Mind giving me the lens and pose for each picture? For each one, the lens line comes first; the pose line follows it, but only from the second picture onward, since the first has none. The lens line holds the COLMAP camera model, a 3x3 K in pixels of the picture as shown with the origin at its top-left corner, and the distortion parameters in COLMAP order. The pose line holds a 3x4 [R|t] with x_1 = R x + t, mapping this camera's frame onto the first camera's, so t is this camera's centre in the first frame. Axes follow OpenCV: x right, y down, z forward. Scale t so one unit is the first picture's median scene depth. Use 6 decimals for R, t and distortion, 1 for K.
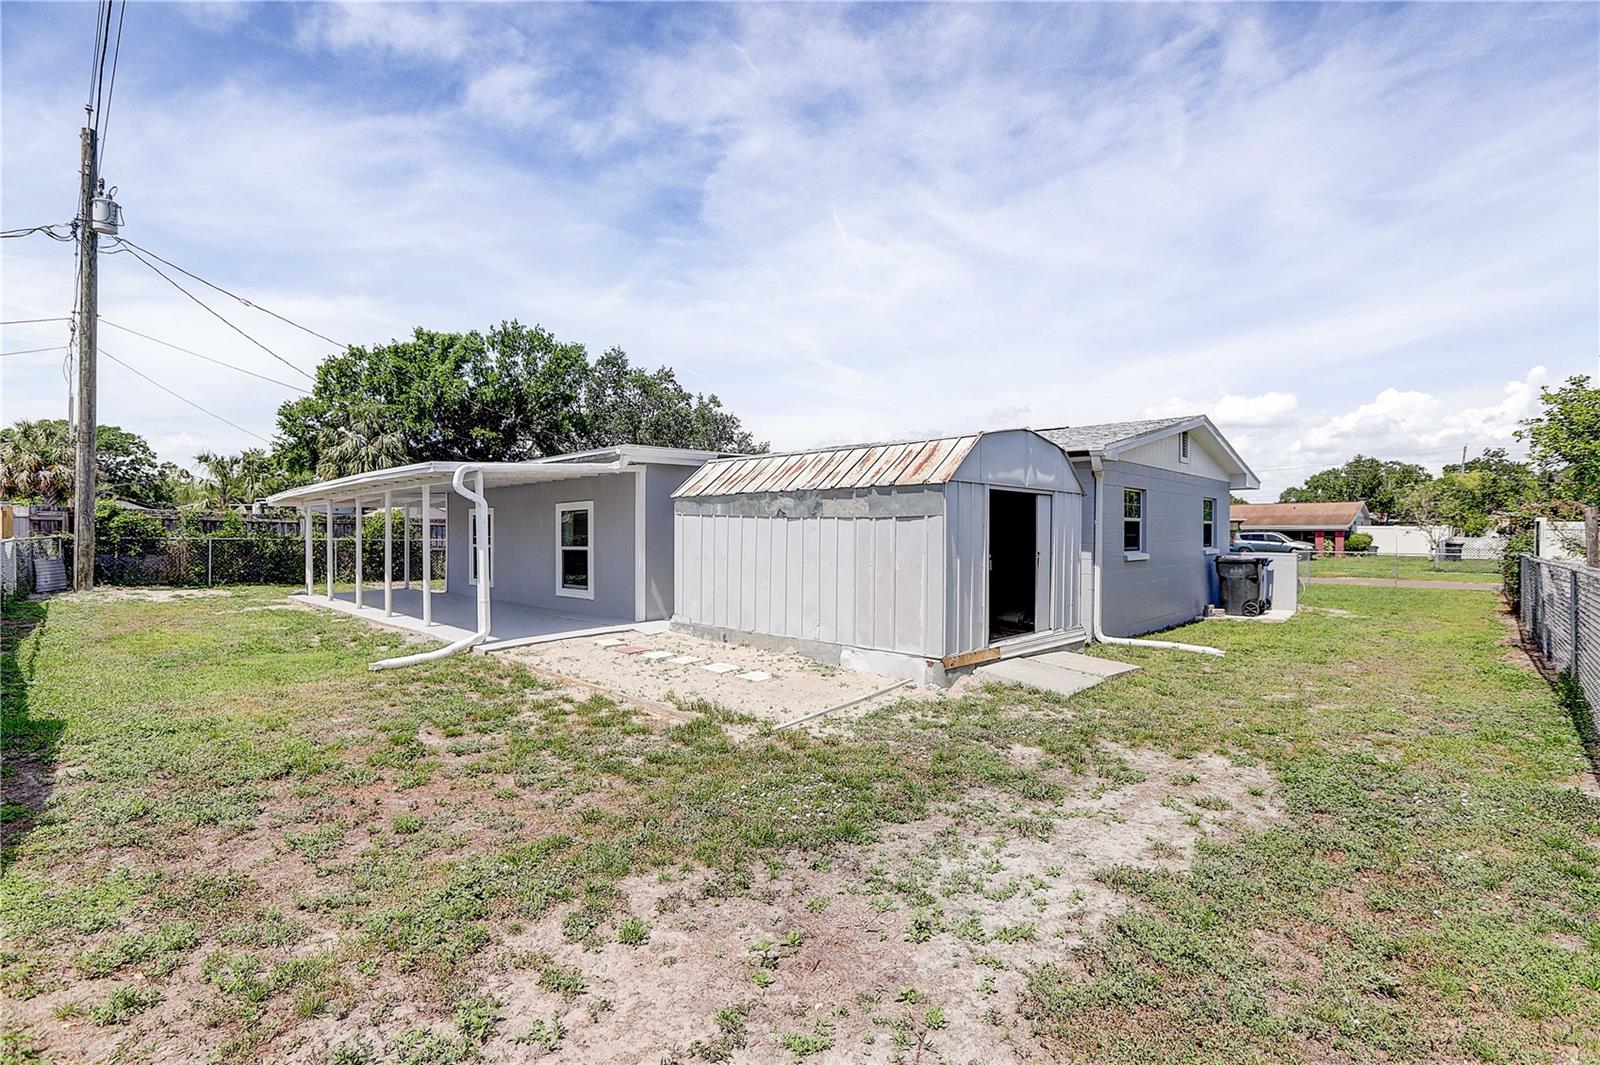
lens RADIAL K [[733.5, 0, 801.3], [0, 733.5, 537.6], [0, 0, 1]] dist [-0.044516, 0.014327]
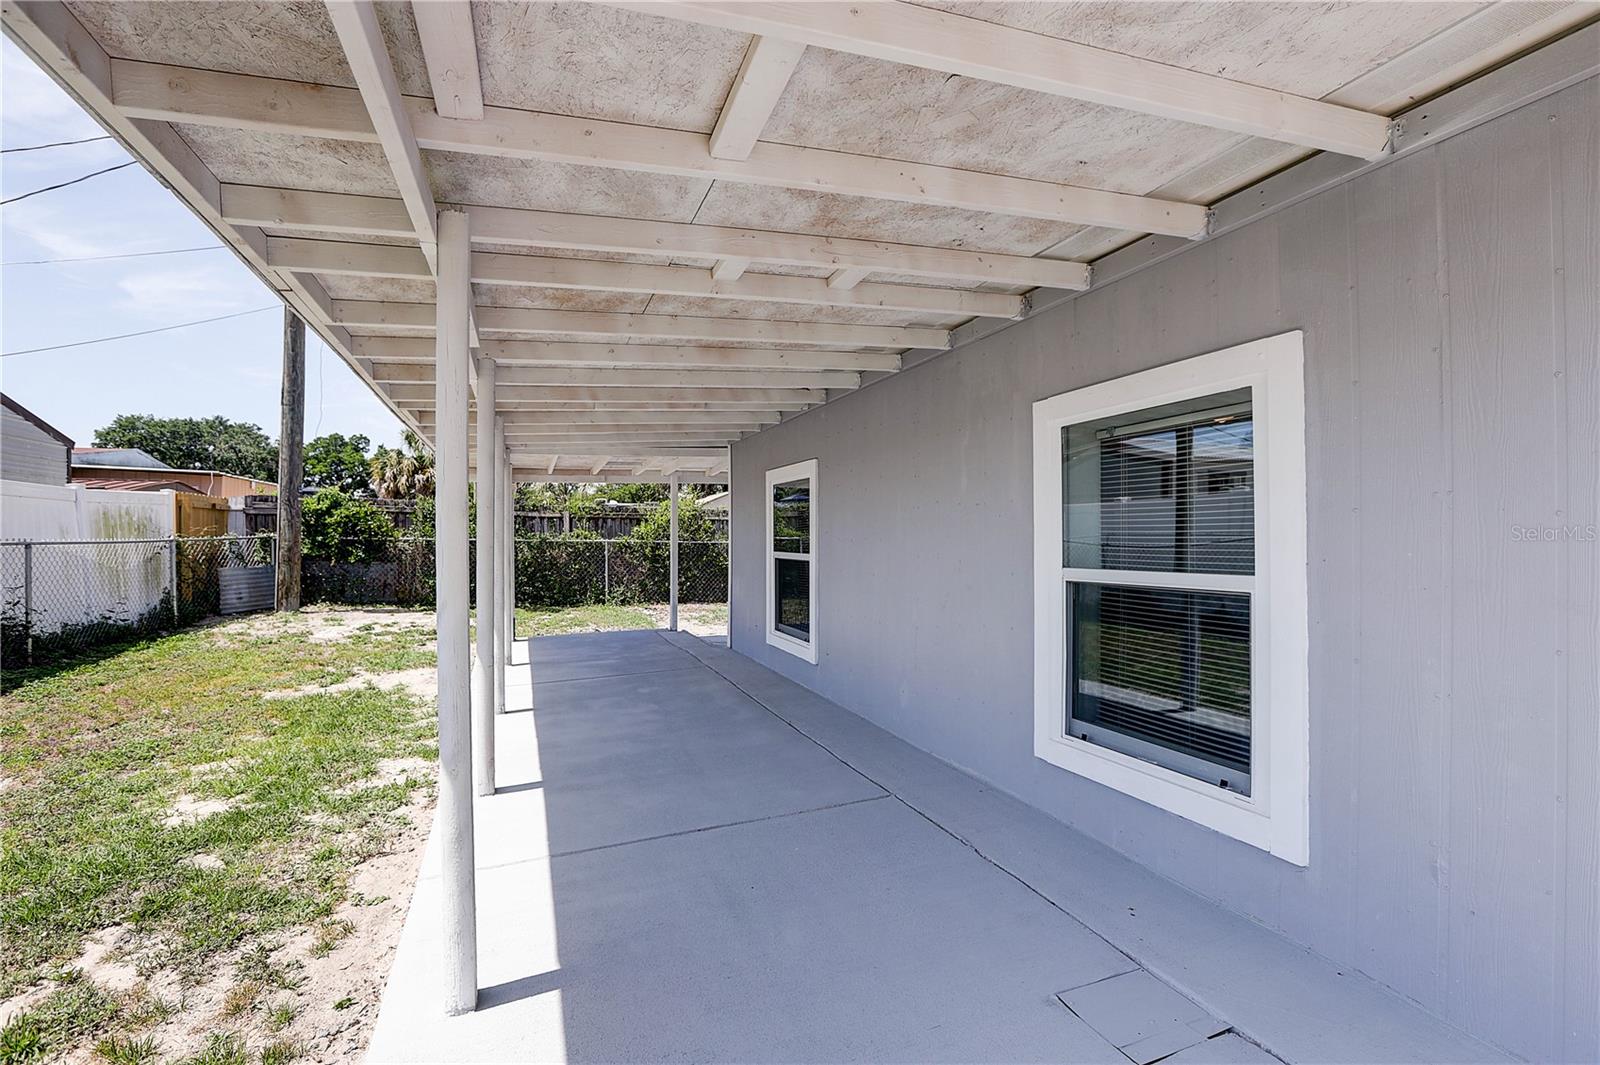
lens RADIAL K [[733.5, 0, 799.6], [0, 733.5, 533.6], [0, 0, 1]] dist [-0.044516, 0.014327]
pose [[0.905710, -0.003451, -0.423883, -0.221764], [-0.000094, 0.999965, -0.008341, 0.001814], [0.423897, 0.007595, 0.905678, 0.535649]]
